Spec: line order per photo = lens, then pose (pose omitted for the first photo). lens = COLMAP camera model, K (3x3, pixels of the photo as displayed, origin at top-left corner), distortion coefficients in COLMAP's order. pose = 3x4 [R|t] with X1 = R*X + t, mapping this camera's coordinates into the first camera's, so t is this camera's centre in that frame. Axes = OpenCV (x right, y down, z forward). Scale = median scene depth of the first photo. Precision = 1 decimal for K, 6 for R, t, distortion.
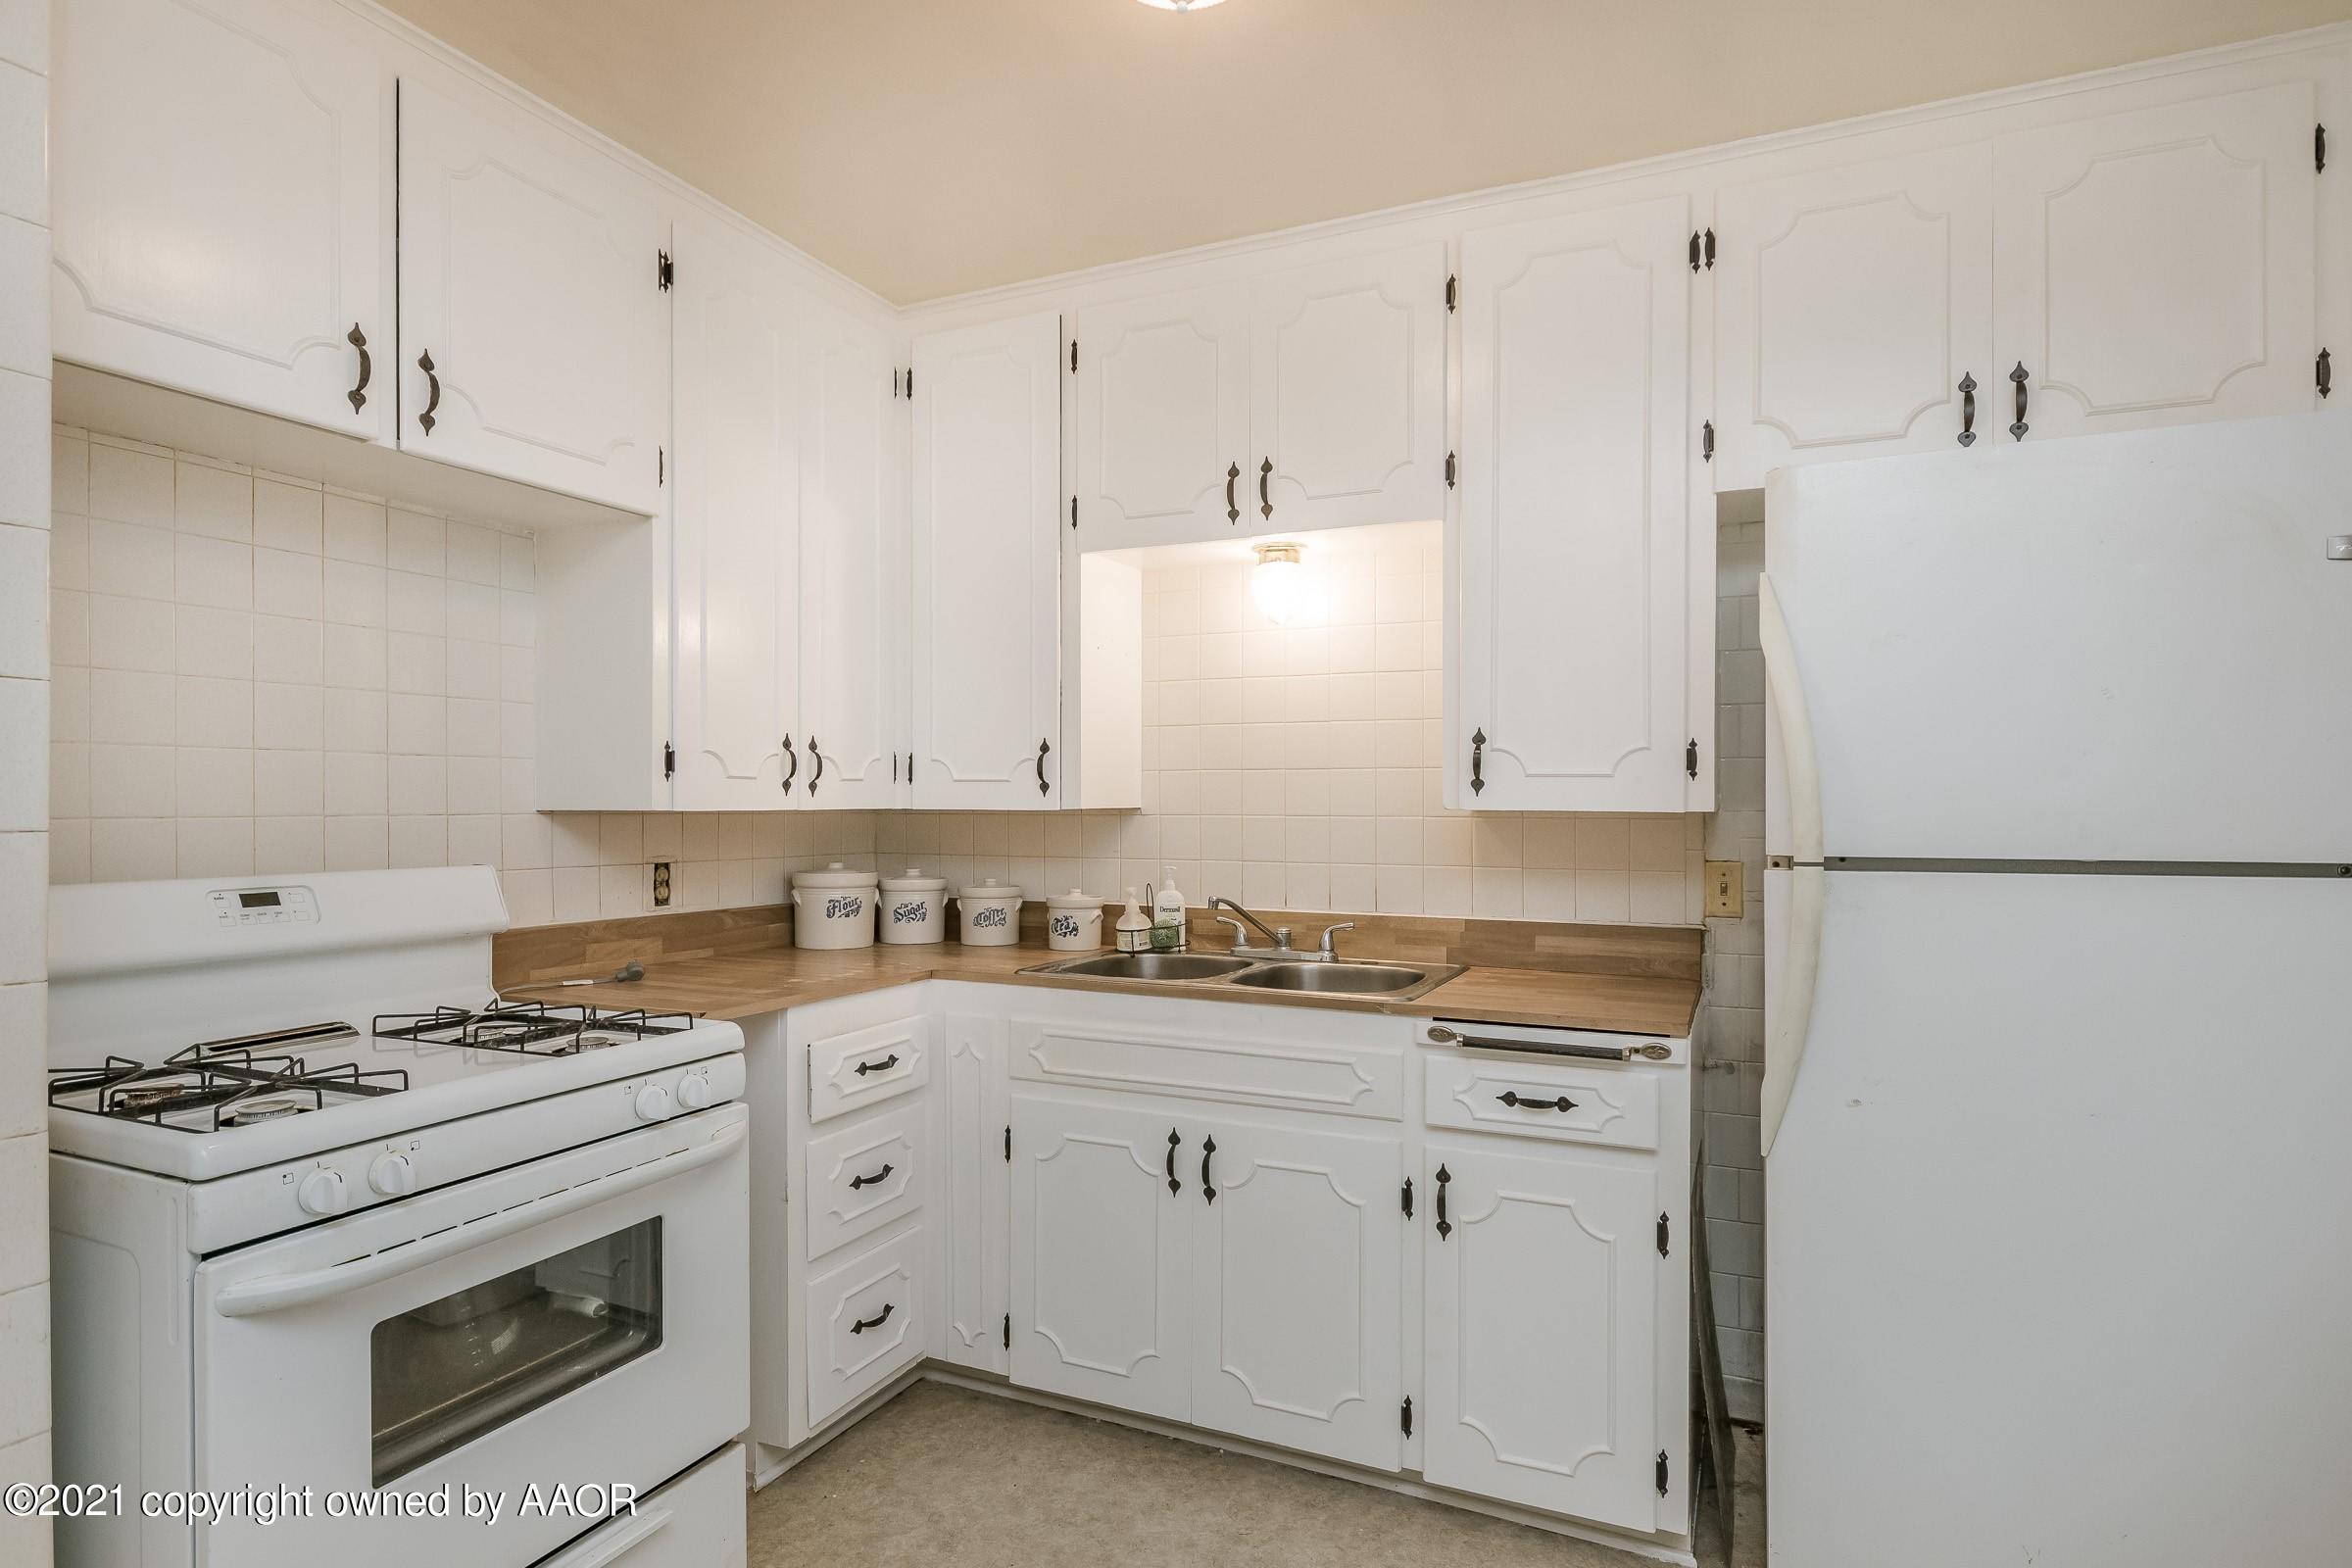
lens RADIAL K [[1239.0, 0, 1176.9], [0, 1239.0, 801.3], [0, 0, 1]] dist [0.003899, -0.004455]
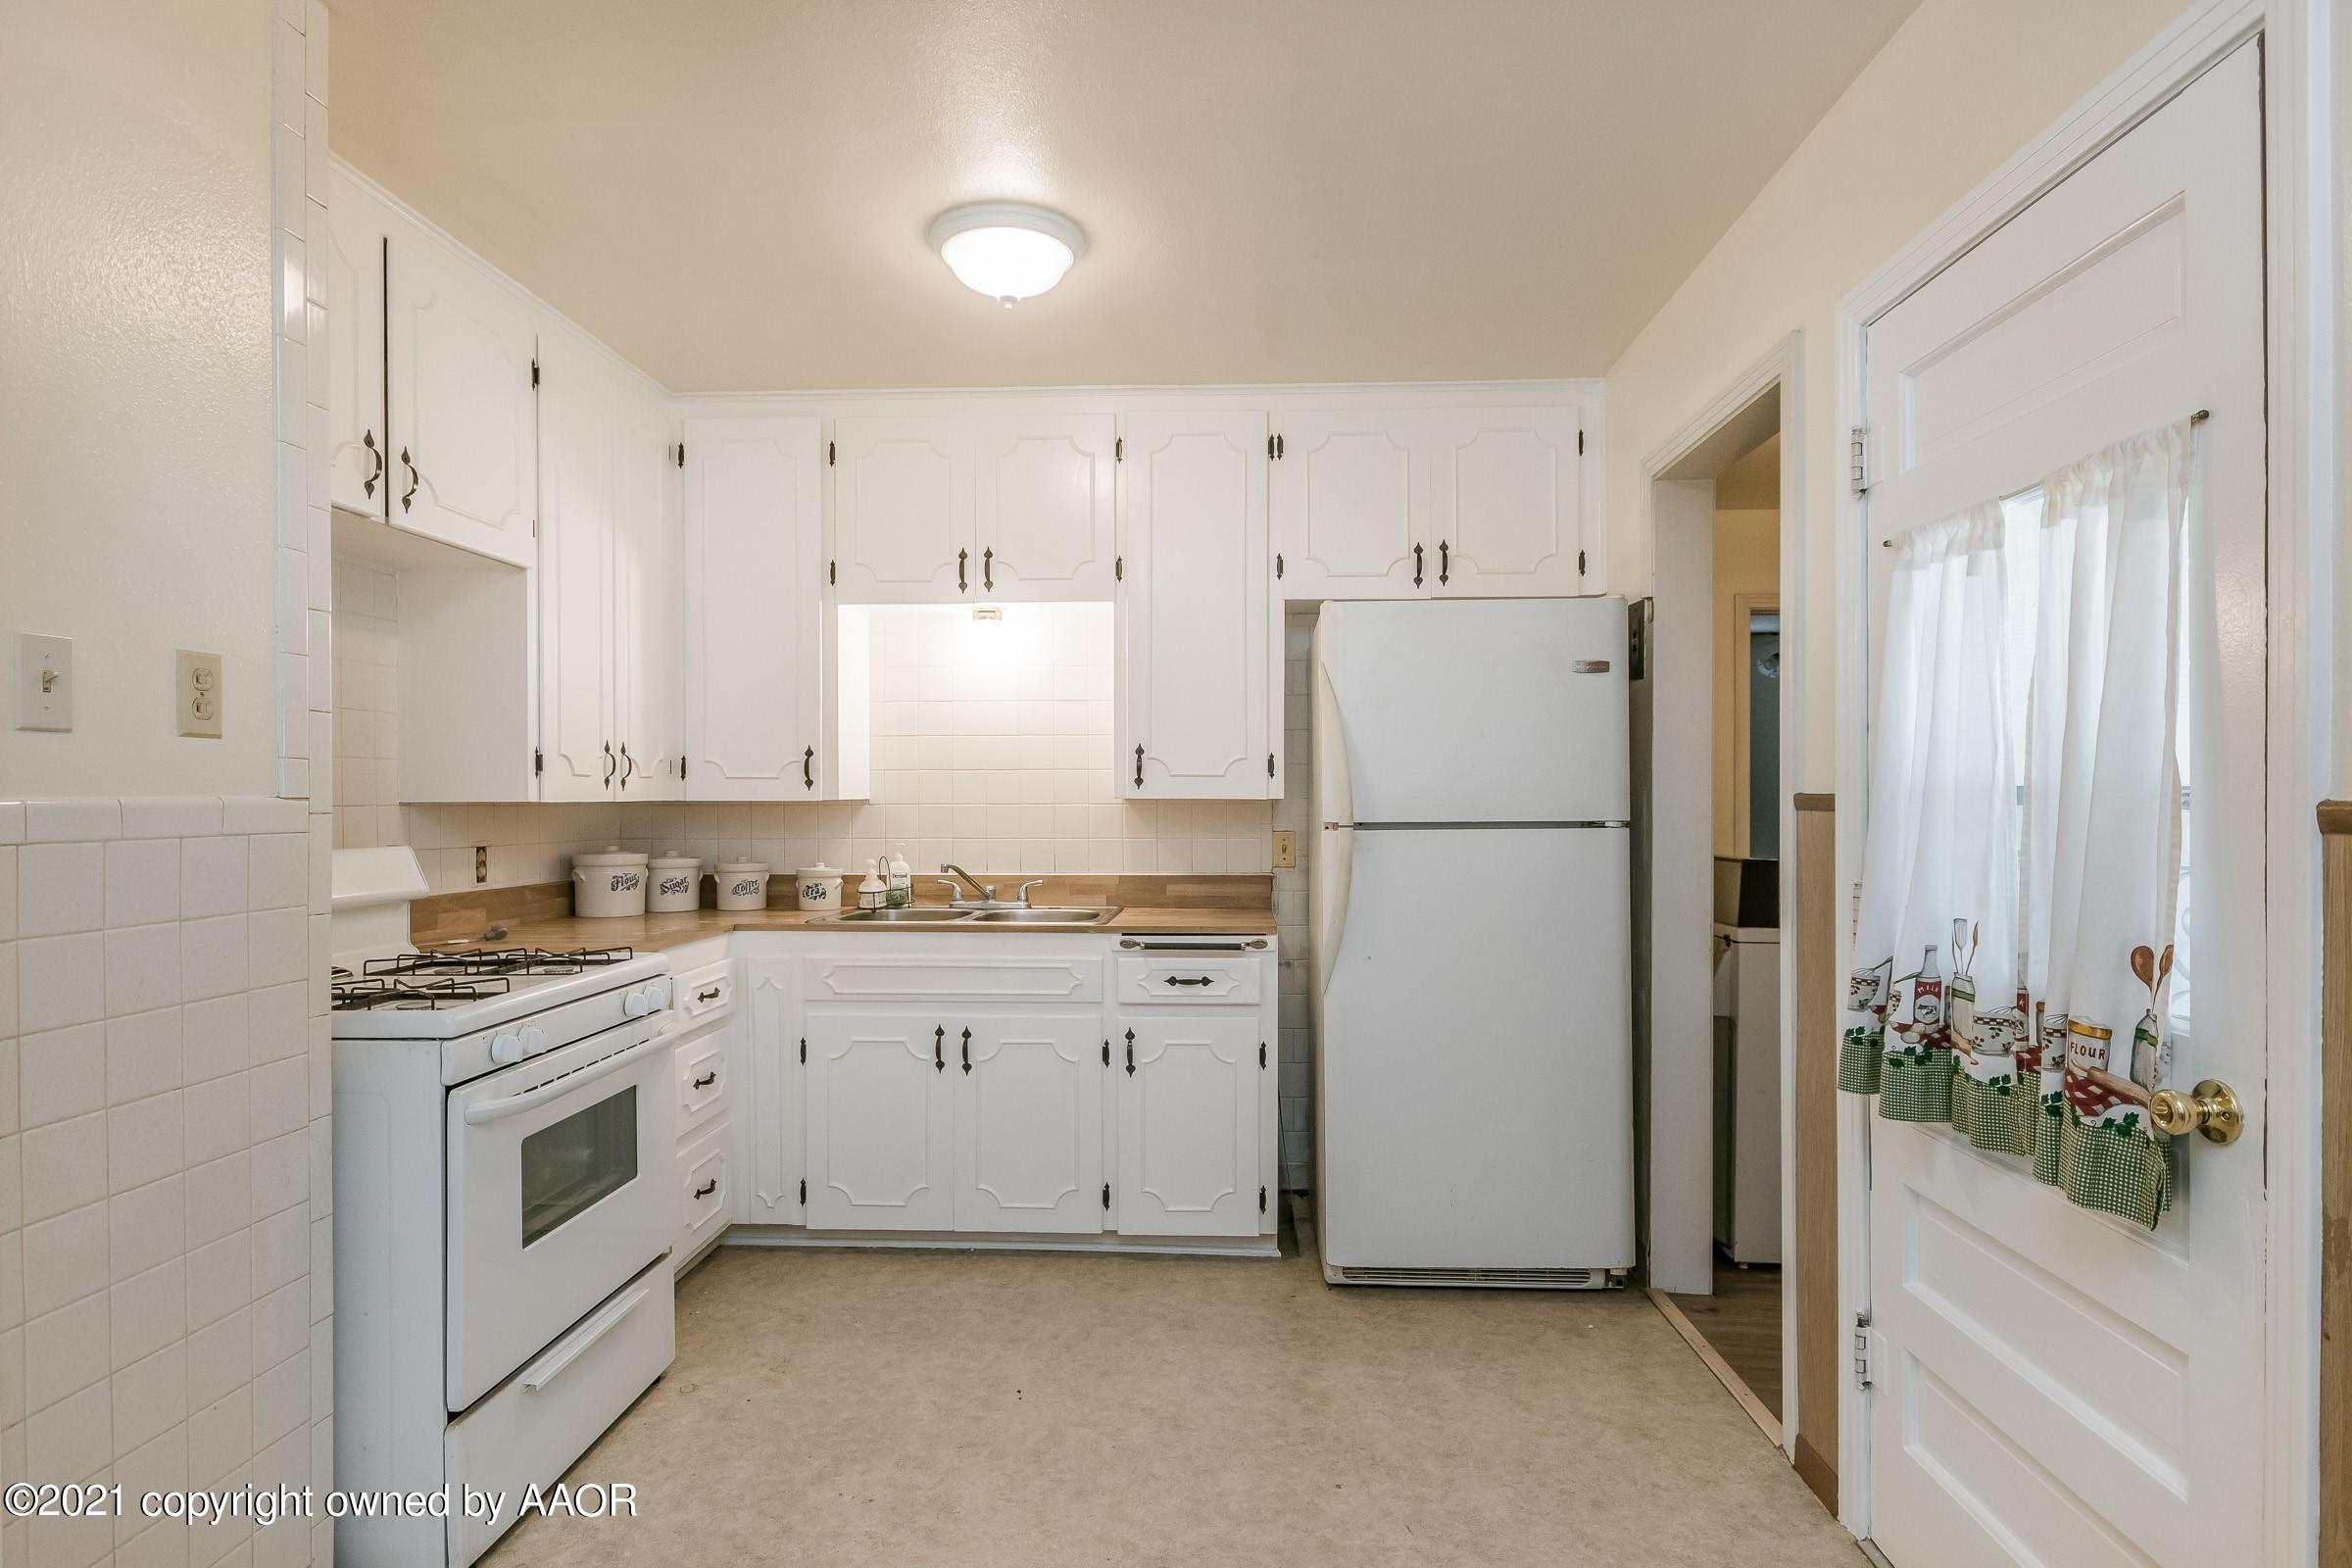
lens RADIAL K [[1239.0, 0, 1180.2], [0, 1239.0, 797.1], [0, 0, 1]] dist [0.003899, -0.004455]
pose [[0.927362, -0.003929, 0.374145, -0.273459], [0.003591, 0.999992, 0.001601, 0.002929], [-0.374148, -0.000141, 0.927369, -0.409938]]
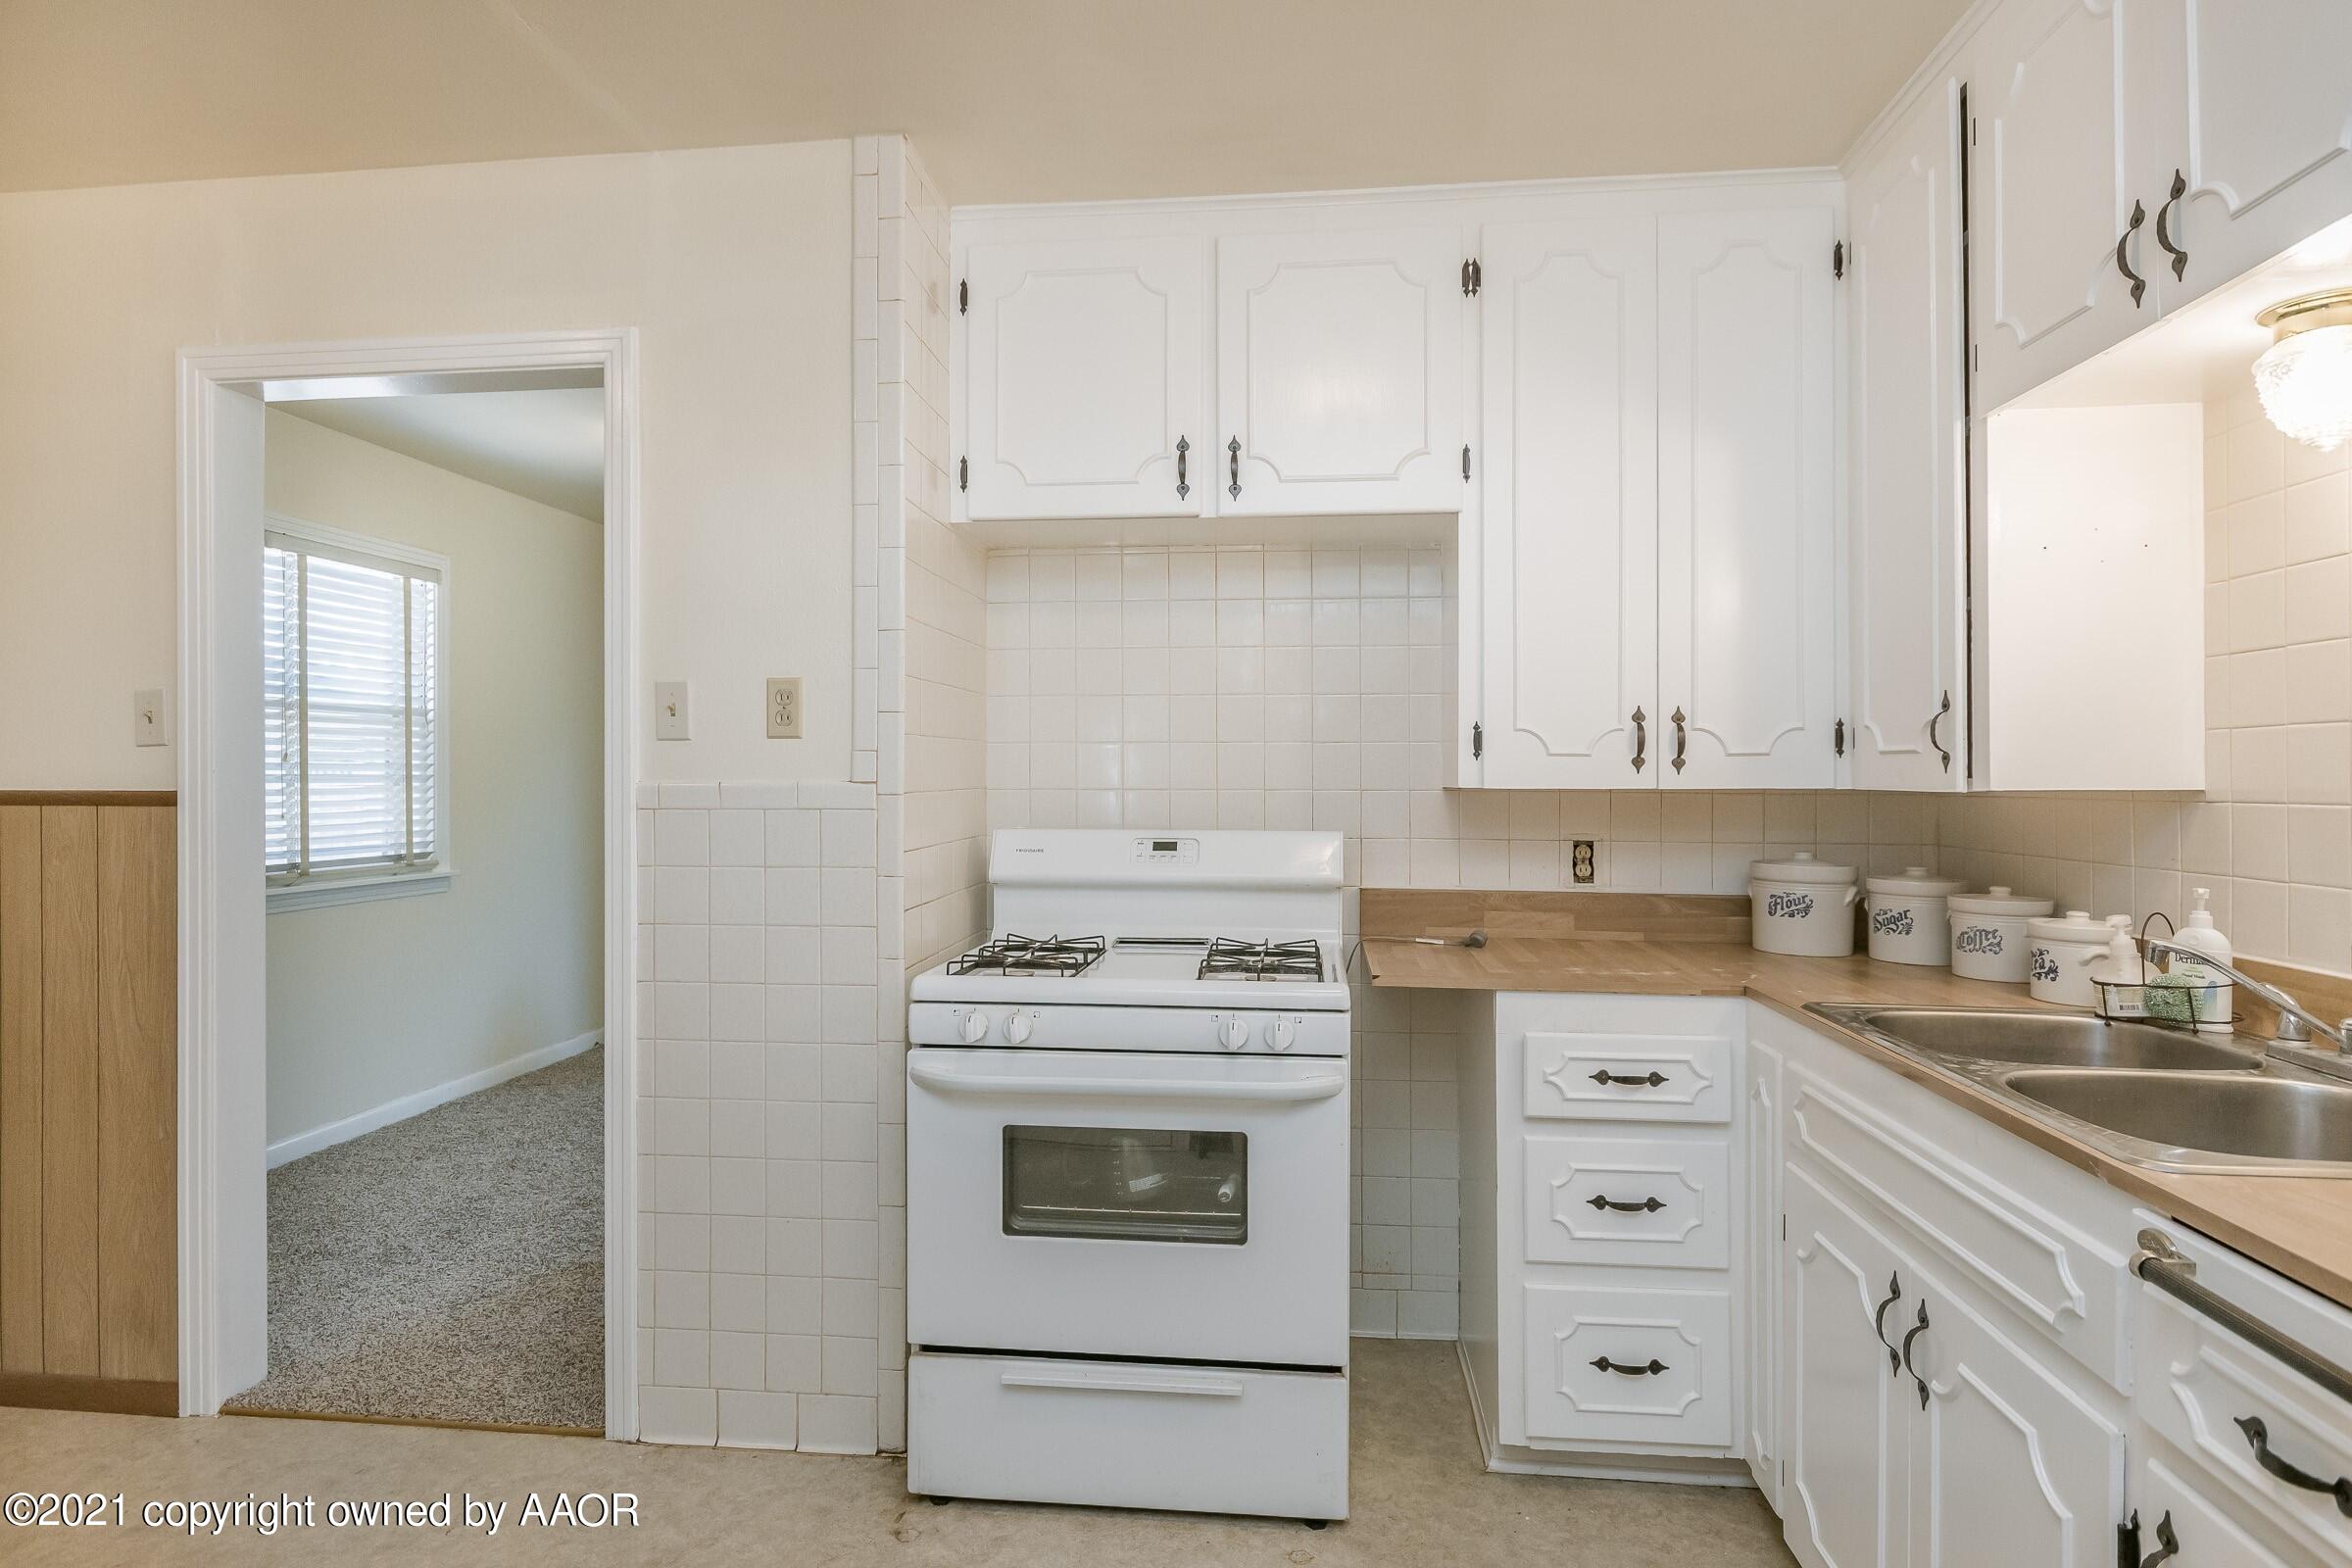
lens RADIAL K [[1239.0, 0, 1184.6], [0, 1239.0, 777.0], [0, 0, 1]] dist [0.003899, -0.004455]
pose [[0.324310, -0.002488, -0.945948, 0.496857], [-0.001282, 0.999994, -0.003069, 0.001650], [0.945950, 0.002208, 0.324305, 0.420777]]
